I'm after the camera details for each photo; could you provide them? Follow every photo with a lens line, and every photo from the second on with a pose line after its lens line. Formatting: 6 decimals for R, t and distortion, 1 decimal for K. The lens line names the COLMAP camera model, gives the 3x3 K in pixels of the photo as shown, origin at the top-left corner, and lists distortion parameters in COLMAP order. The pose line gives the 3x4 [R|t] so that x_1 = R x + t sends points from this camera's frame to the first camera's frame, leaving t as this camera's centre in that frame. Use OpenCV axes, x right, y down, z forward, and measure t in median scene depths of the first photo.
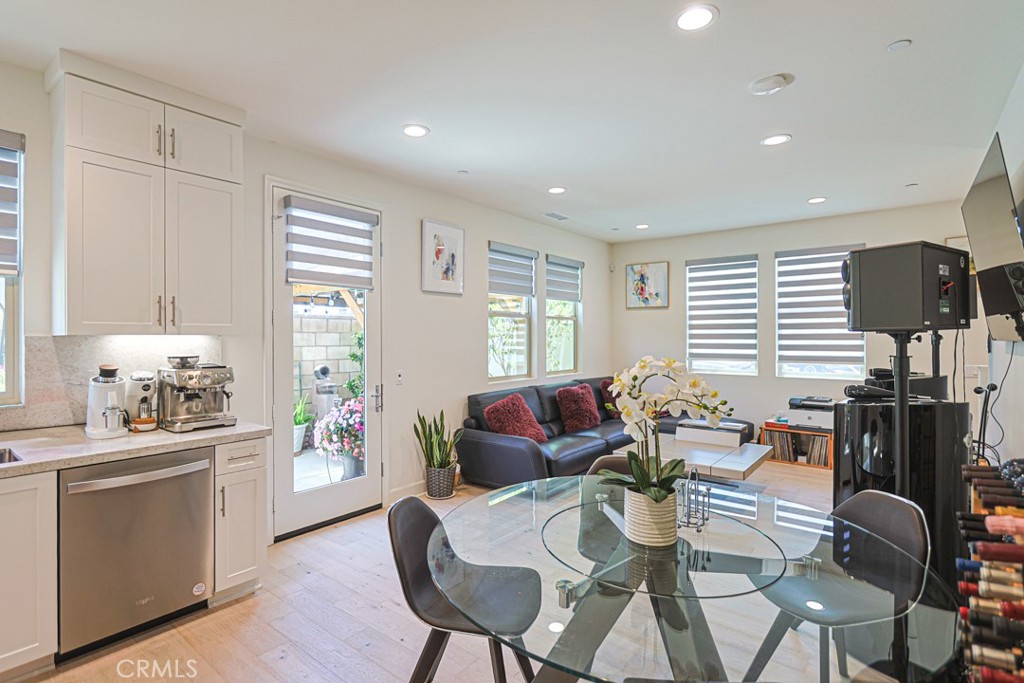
lens RADIAL K [[500.8, 0, 504.6], [0, 500.8, 338.3], [0, 0, 1]] dist [-0.005780, -0.000322]
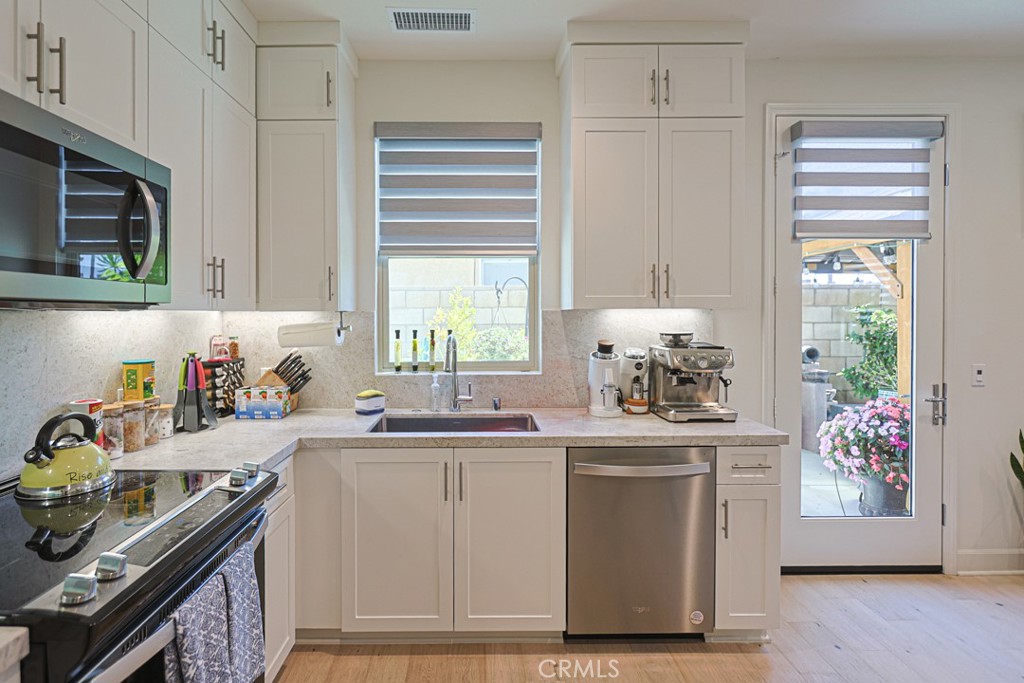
lens RADIAL K [[500.8, 0, 481.8], [0, 500.8, 319.5], [0, 0, 1]] dist [-0.005780, -0.000322]
pose [[0.635644, 0.008320, -0.771937, -0.184805], [0.000563, 0.999937, 0.011241, 0.002022], [0.771982, -0.007580, 0.635599, 0.186009]]
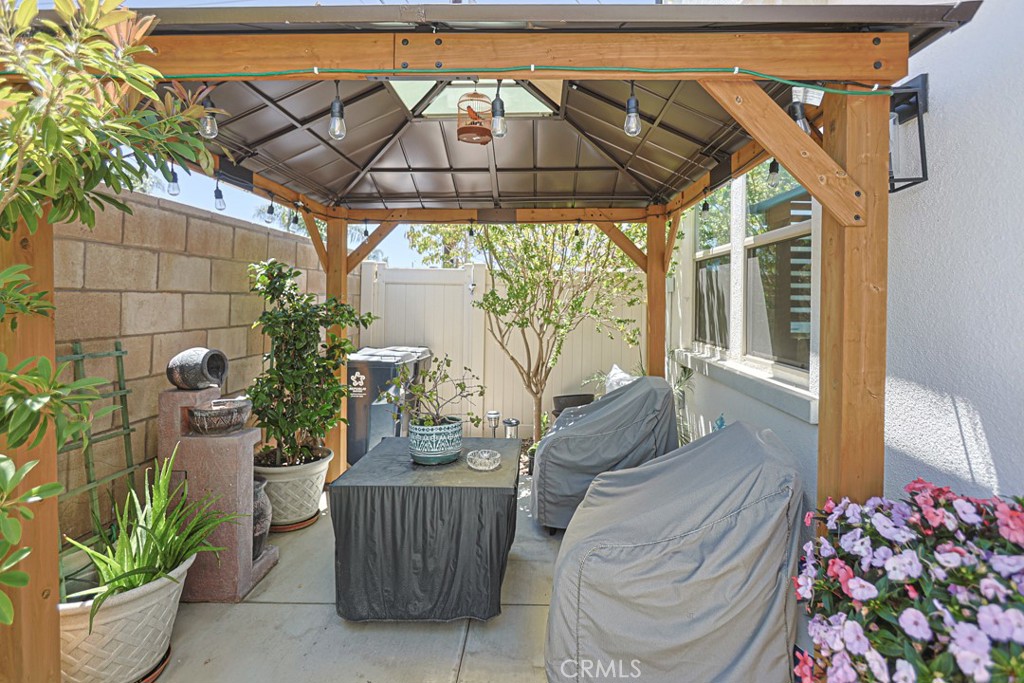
lens RADIAL K [[500.8, 0, 521.1], [0, 500.8, 298.1], [0, 0, 1]] dist [-0.005780, -0.000322]
pose [[0.789420, 0.011595, 0.613744, -0.961755], [-0.015607, 0.999878, 0.001185, 0.038323], [-0.613655, -0.010514, 0.789504, 1.431724]]
